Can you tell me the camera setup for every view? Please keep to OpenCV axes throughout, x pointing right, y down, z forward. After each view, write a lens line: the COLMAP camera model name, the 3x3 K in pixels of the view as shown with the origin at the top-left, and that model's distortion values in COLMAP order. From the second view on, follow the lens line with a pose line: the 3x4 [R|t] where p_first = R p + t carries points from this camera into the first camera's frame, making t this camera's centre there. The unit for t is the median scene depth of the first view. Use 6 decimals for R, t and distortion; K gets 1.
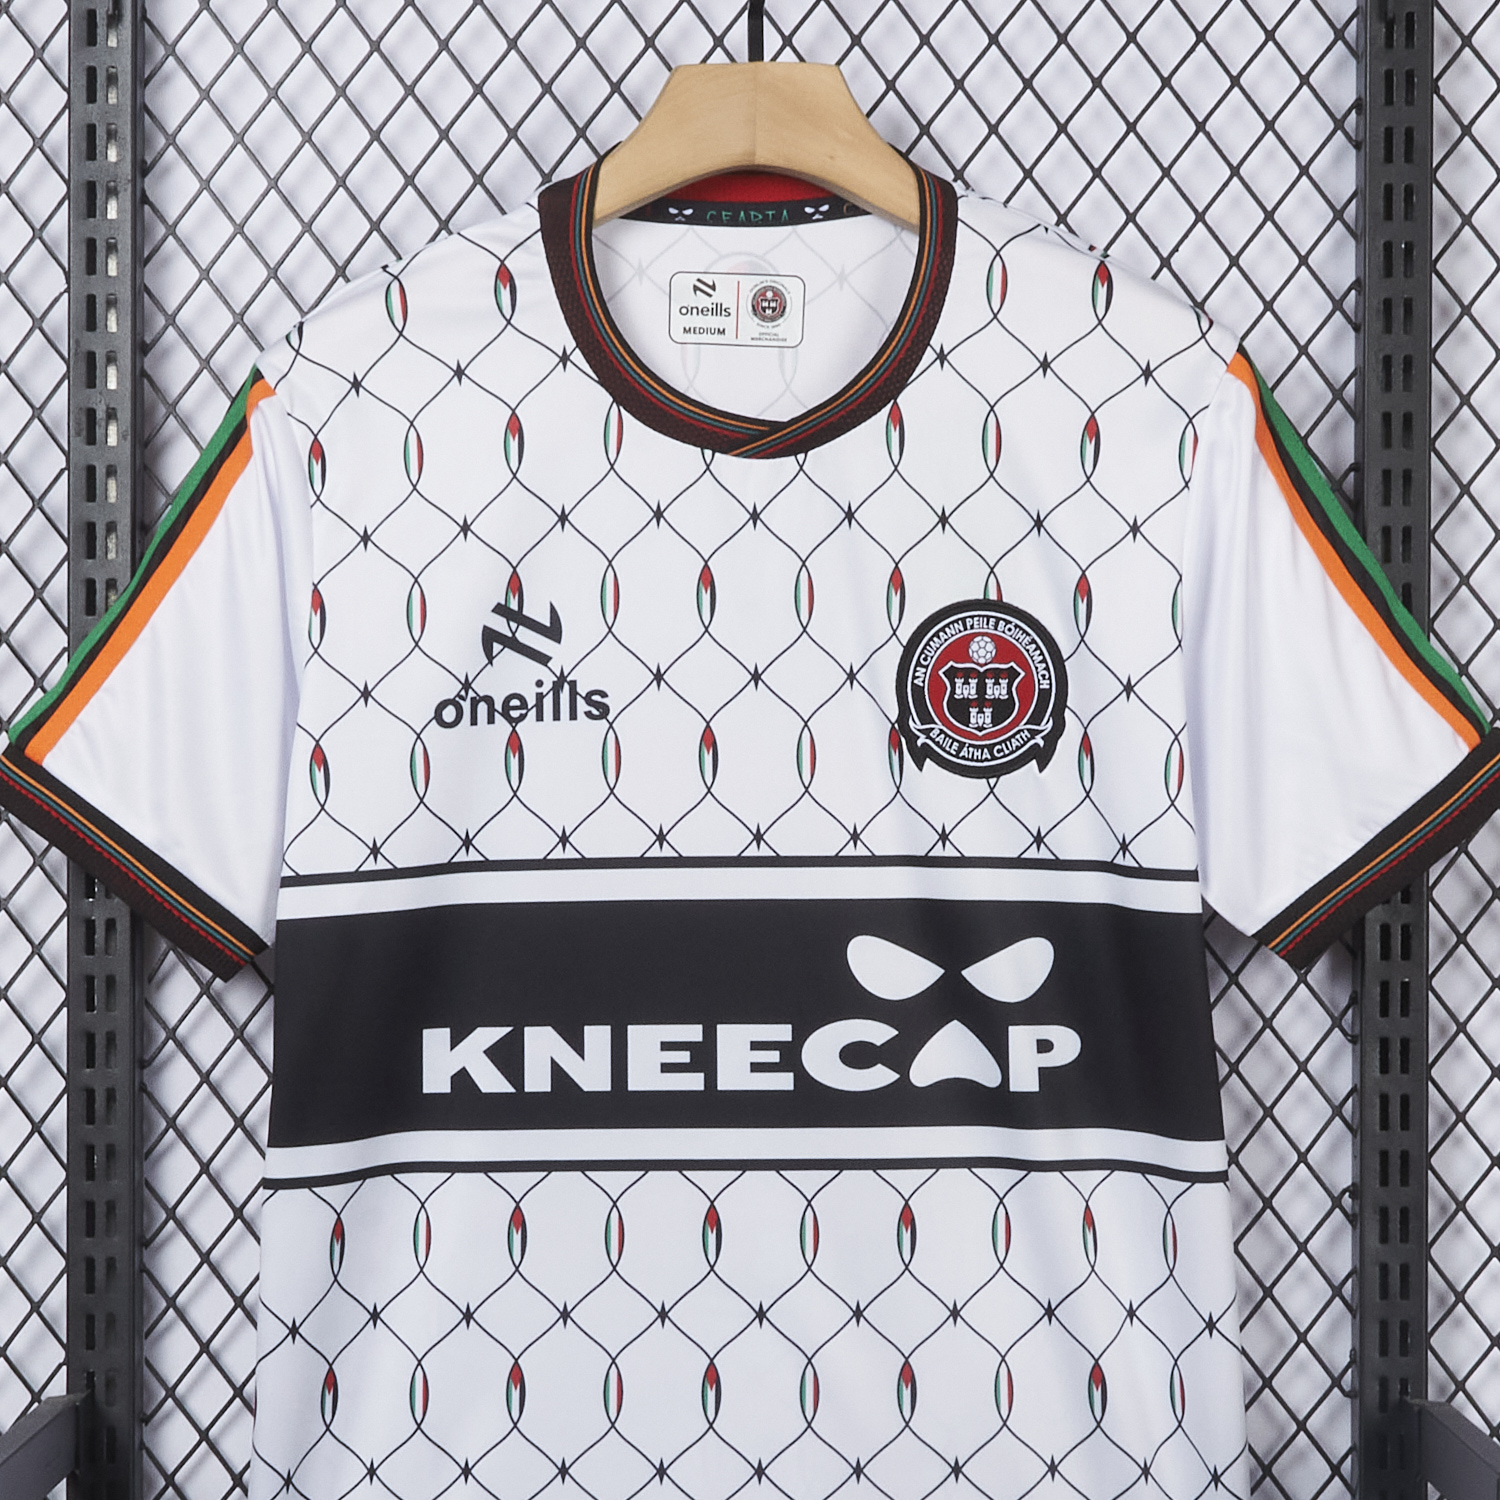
lens RADIAL K [[3726.2, 0, 750.0], [0, 3726.2, 750.0], [0, 0, 1]] dist [0.007970, -0.048005]
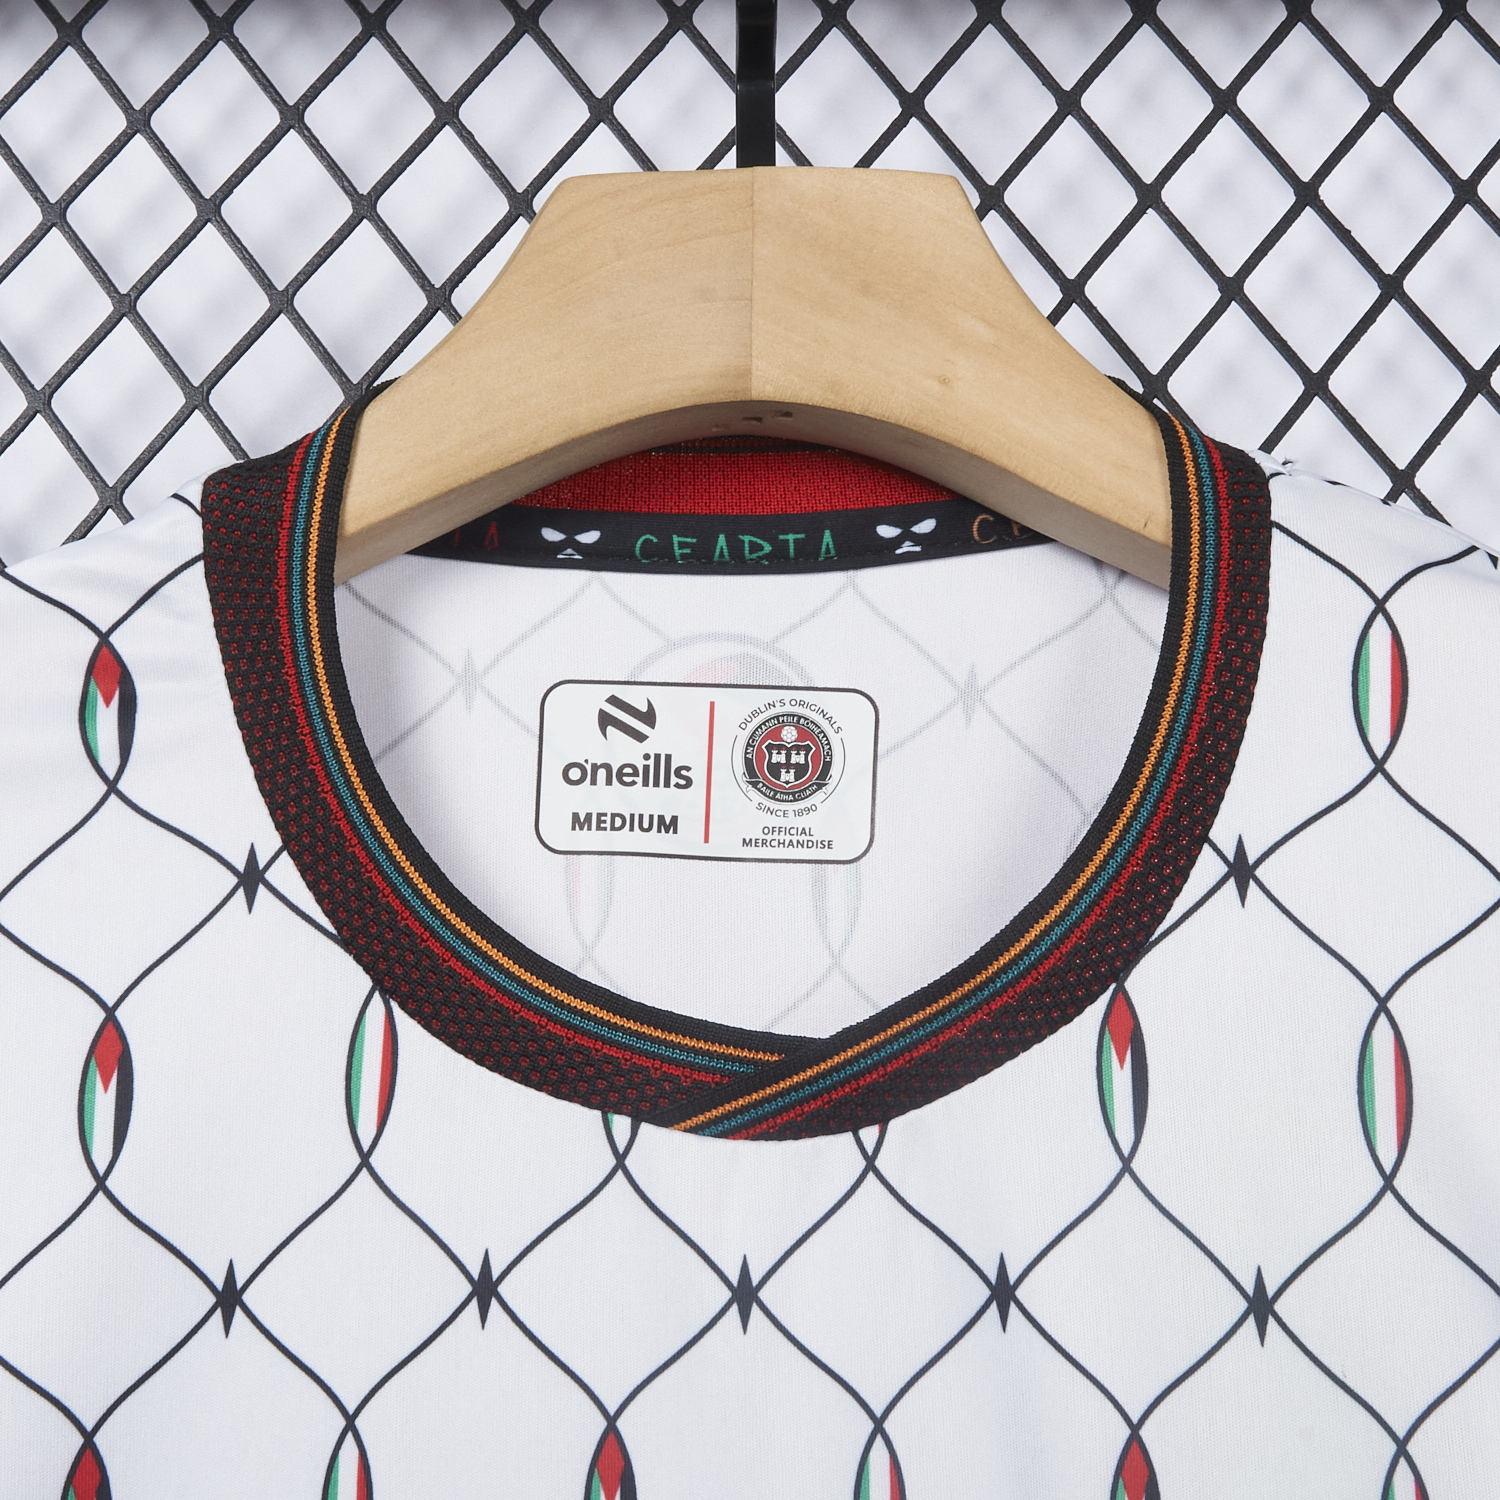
lens RADIAL K [[3726.2, 0, 750.0], [0, 3726.2, 750.0], [0, 0, 1]] dist [0.007970, -0.048005]
pose [[0.999836, -0.000944, -0.018074, 0.007920], [-0.002778, 0.978798, -0.204811, -0.037273], [0.017885, 0.204828, 0.978635, 0.585774]]
